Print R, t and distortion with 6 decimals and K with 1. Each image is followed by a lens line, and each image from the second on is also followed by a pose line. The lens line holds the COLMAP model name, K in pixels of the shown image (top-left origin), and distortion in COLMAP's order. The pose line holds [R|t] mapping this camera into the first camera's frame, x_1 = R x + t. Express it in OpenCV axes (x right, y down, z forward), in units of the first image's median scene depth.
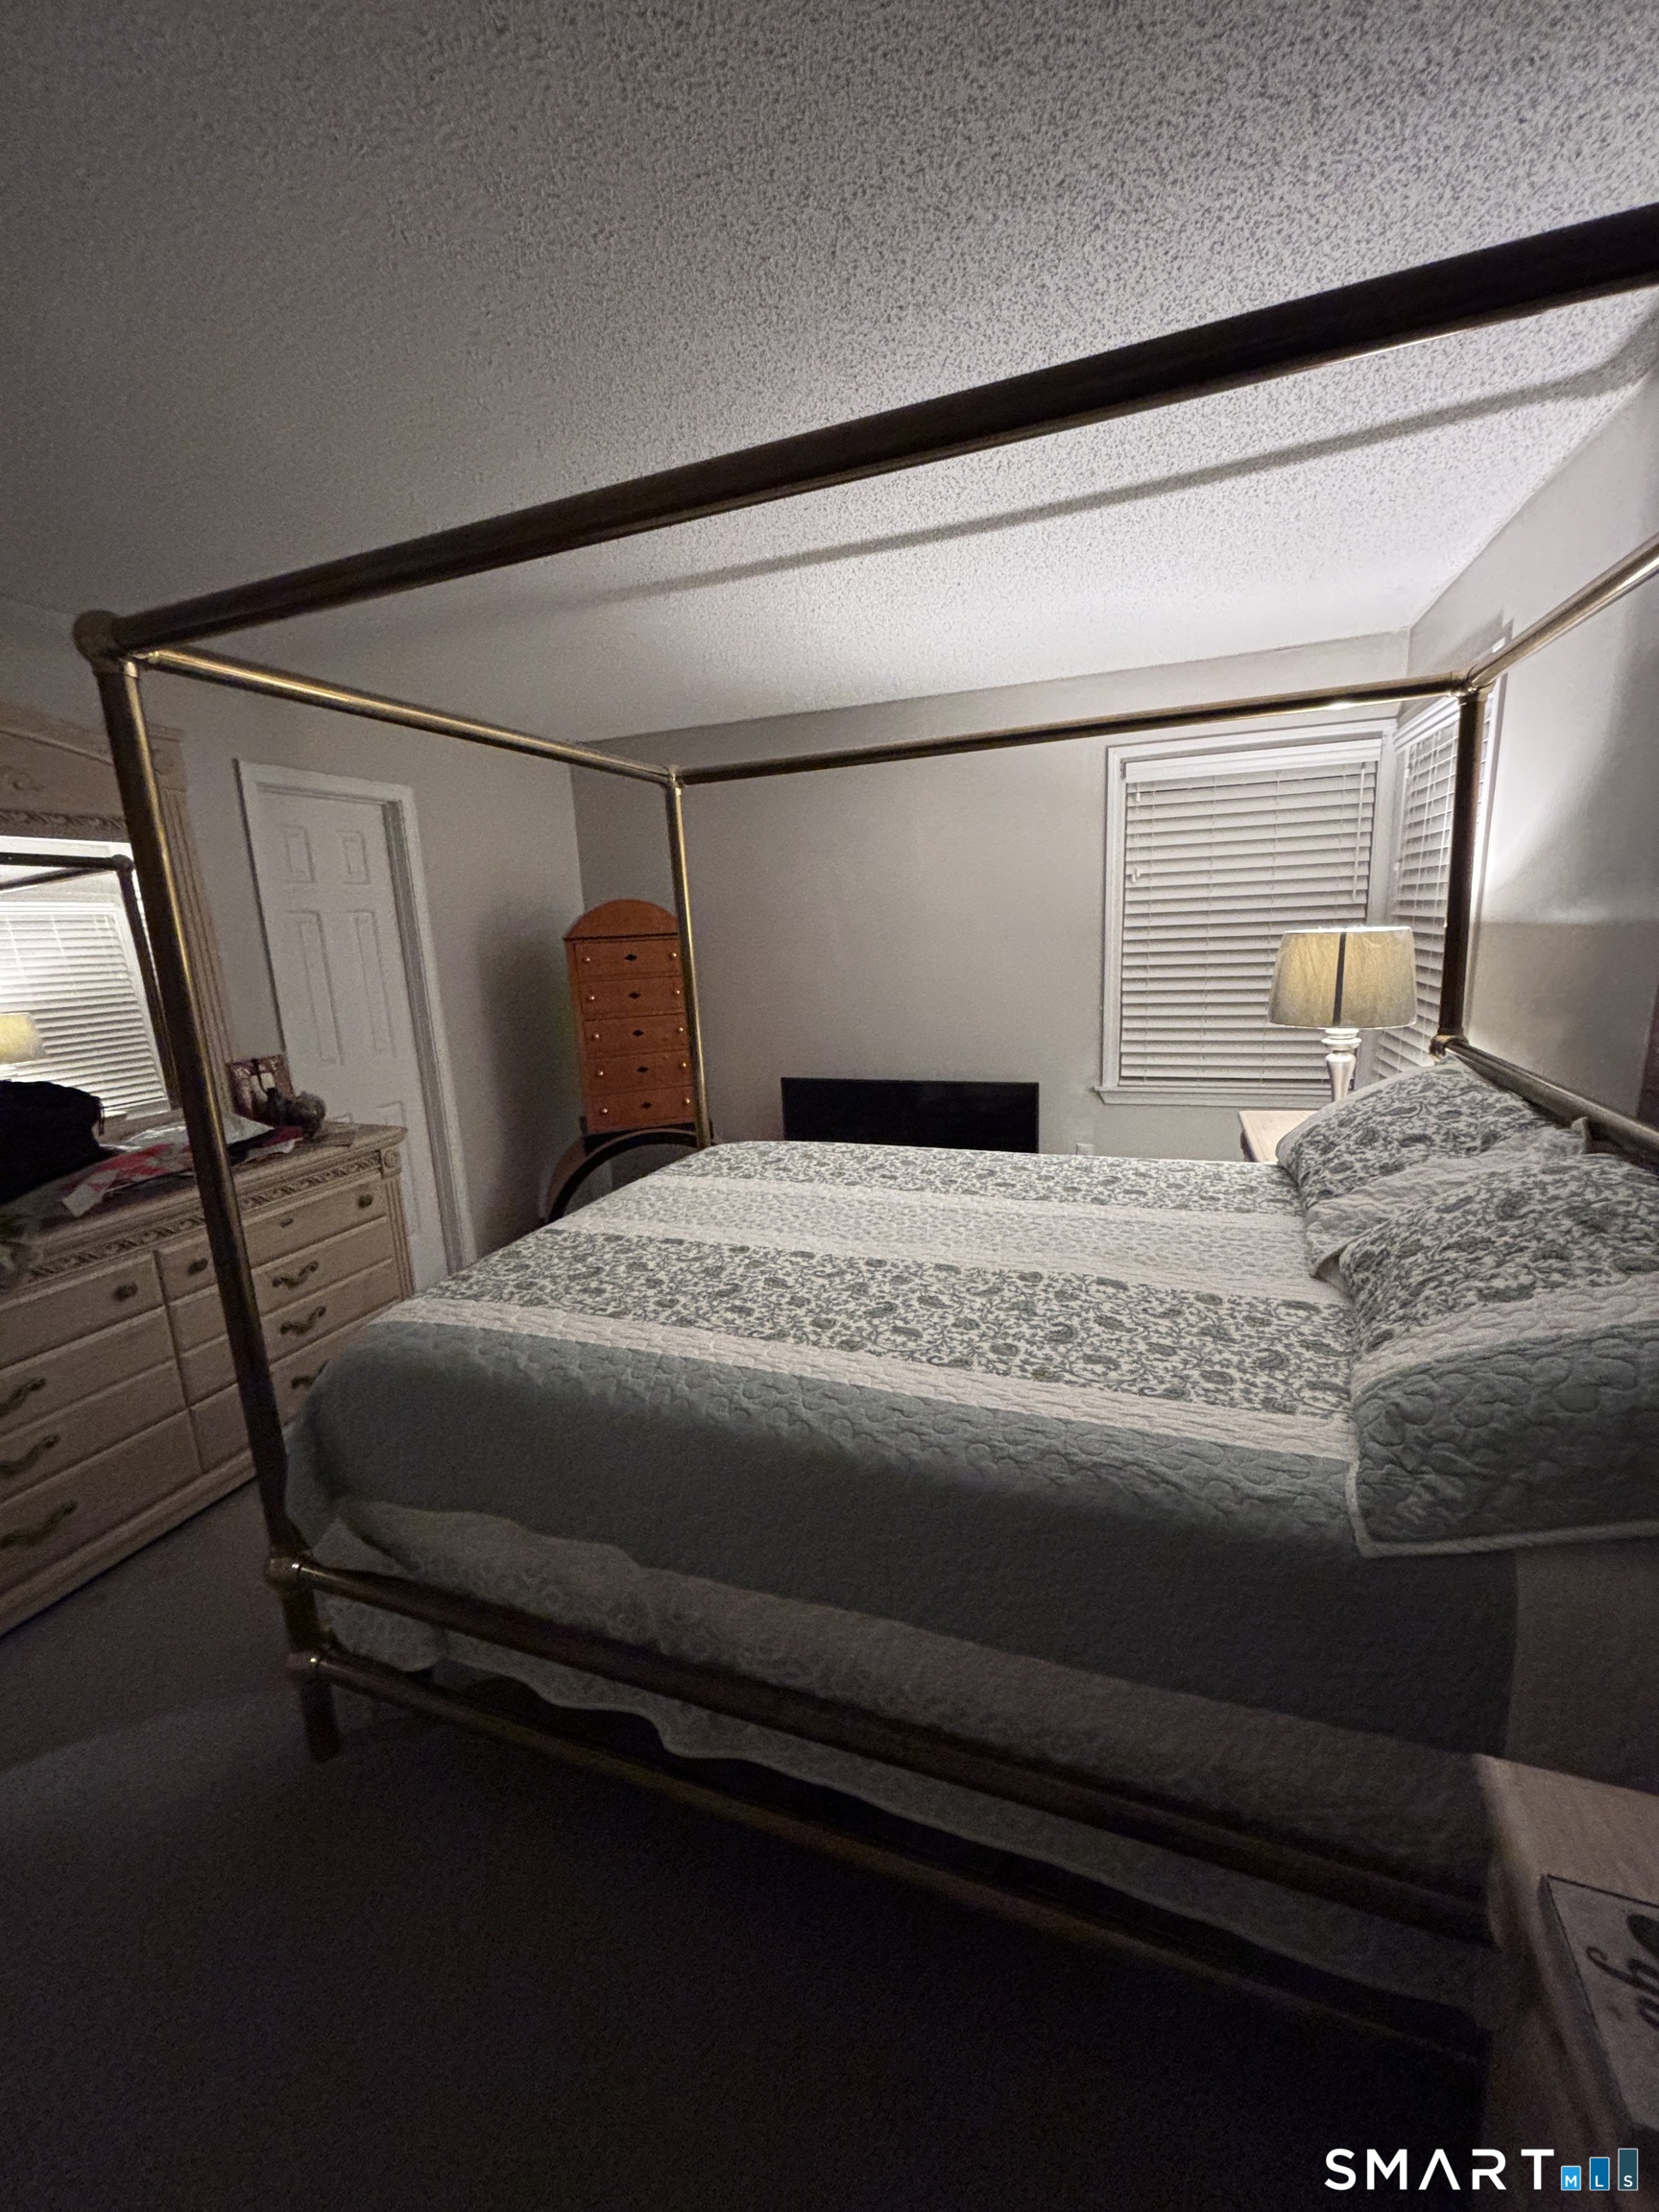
lens RADIAL K [[884.7, 0, 829.5], [0, 884.7, 1106.0], [0, 0, 1]] dist [-0.000111, -0.000287]
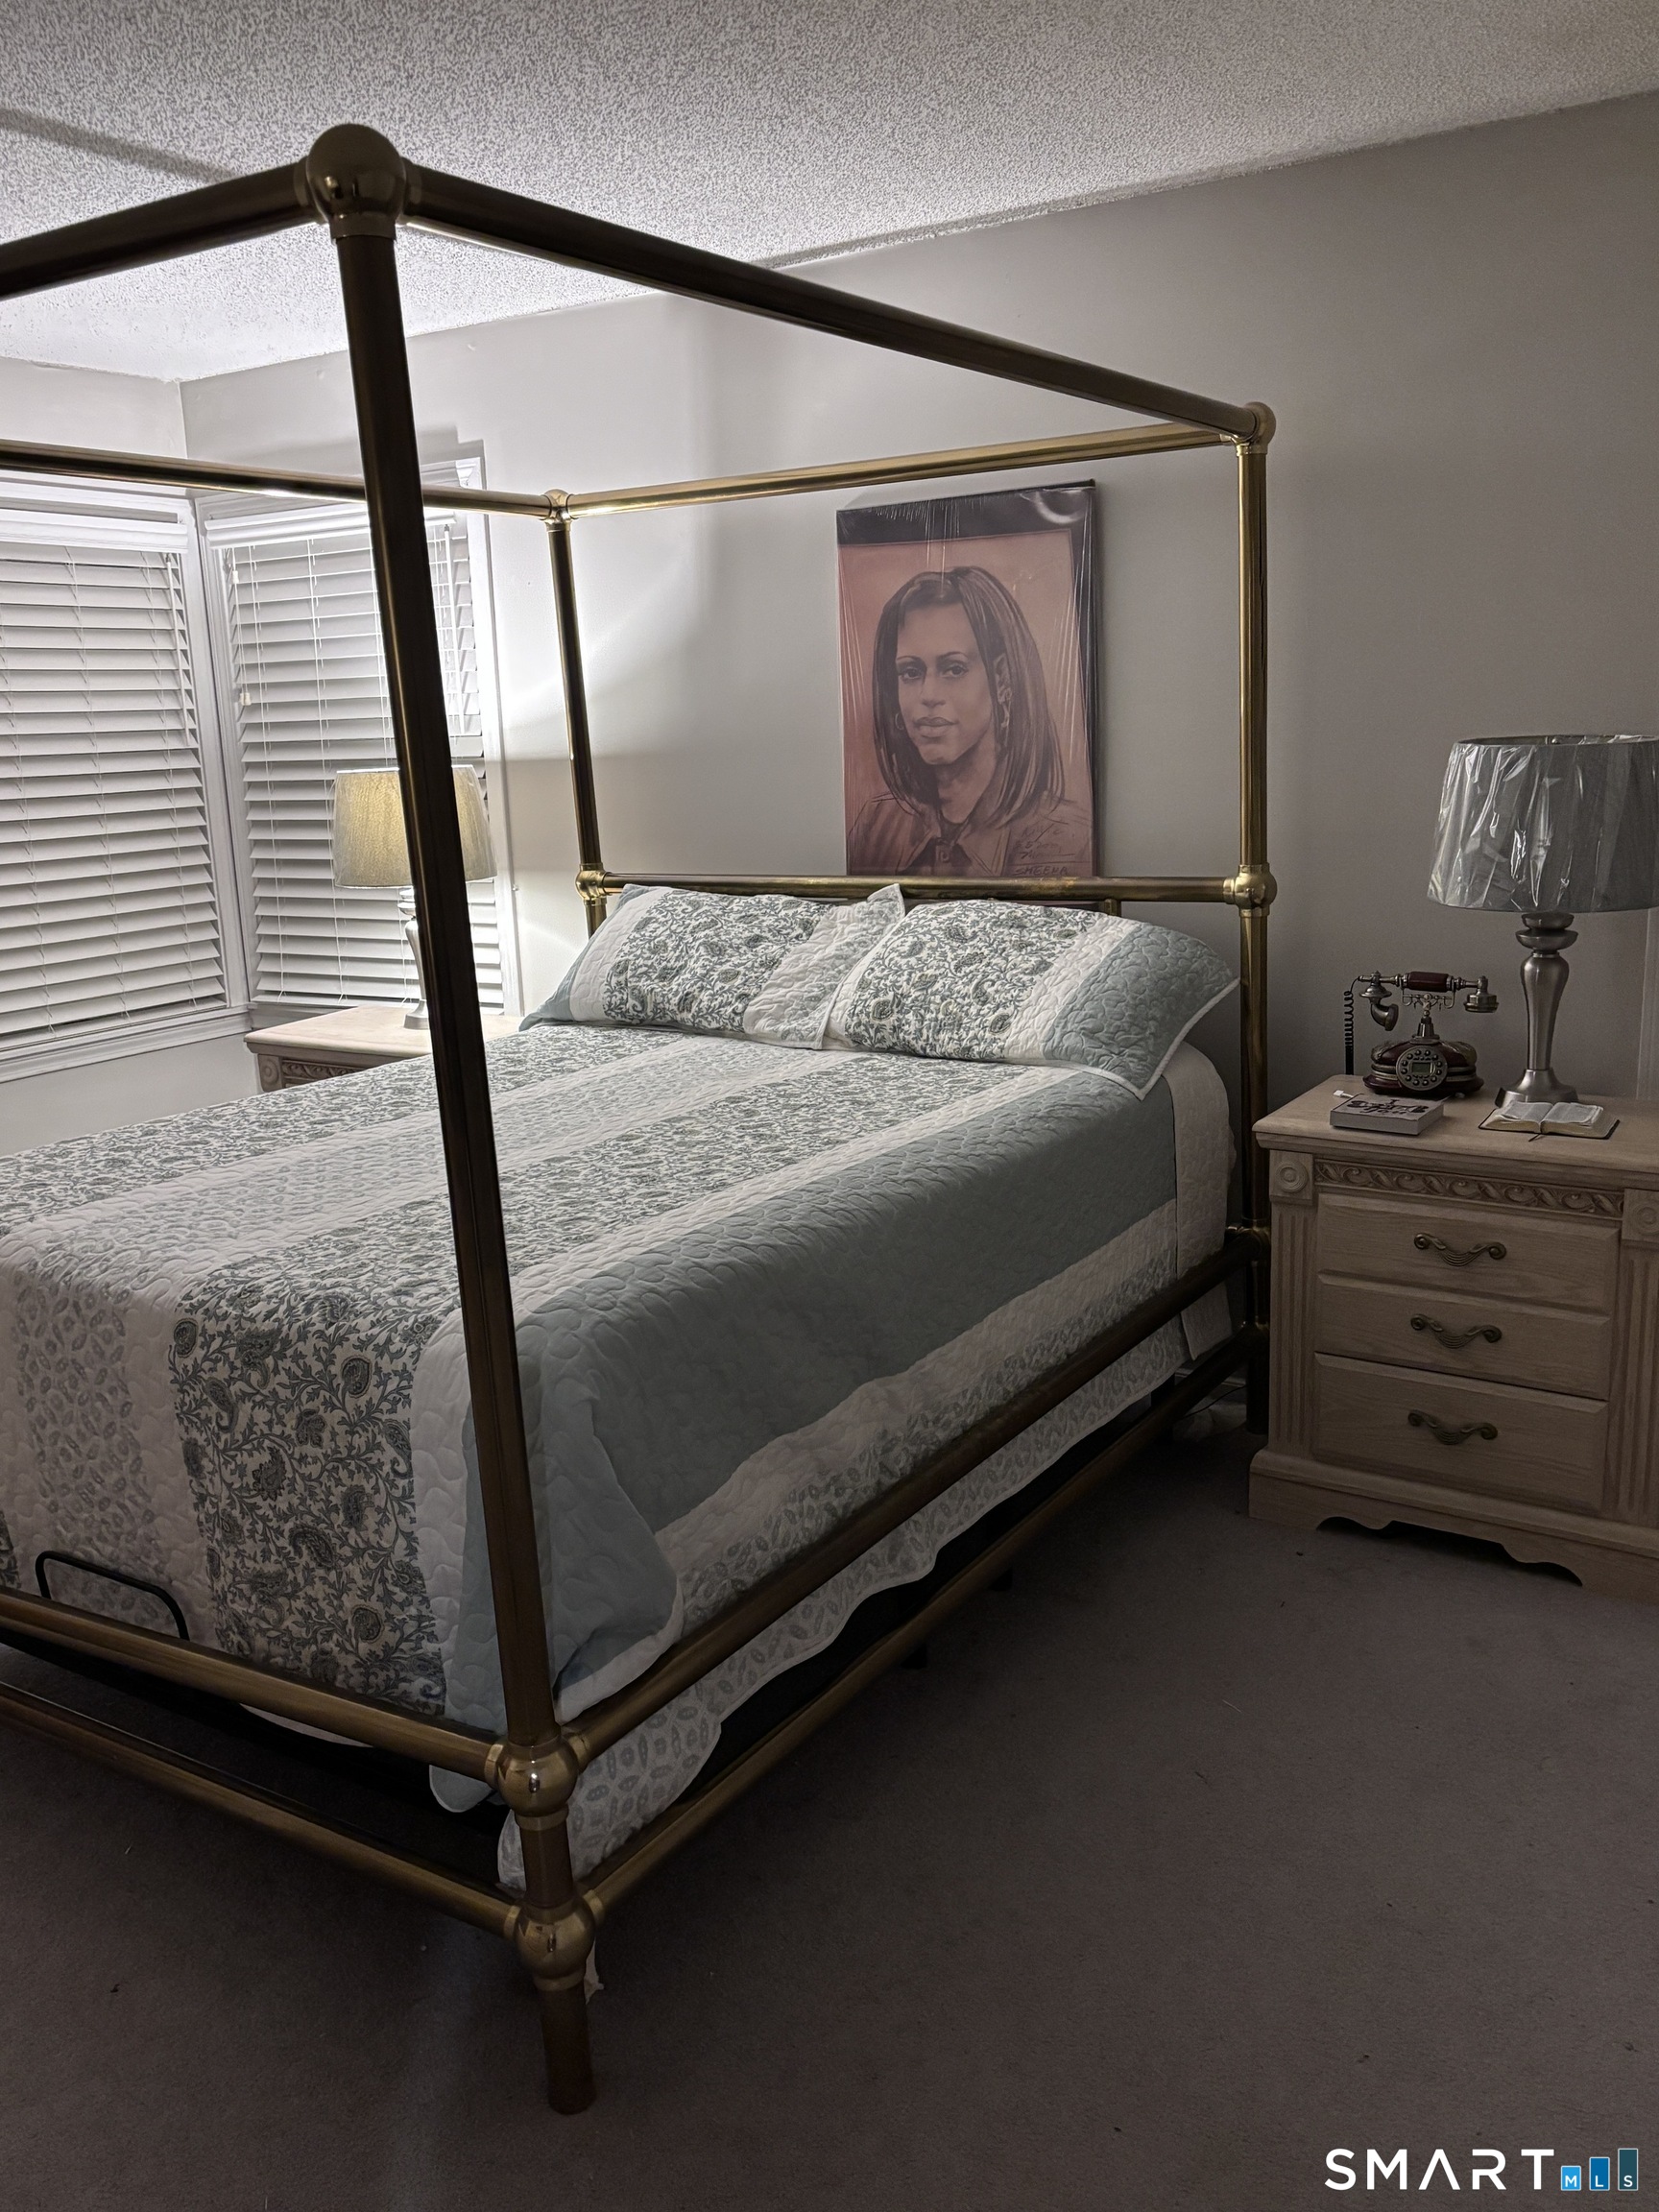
lens RADIAL K [[1907.3, 0, 829.5], [0, 1907.3, 1106.0], [0, 0, 1]] dist [0.005358, 0.001060]
pose [[0.203007, -0.160868, 0.965872, -1.631063], [0.226450, 0.967385, 0.113524, -0.011310], [-0.952632, 0.195675, 0.232815, 0.395055]]
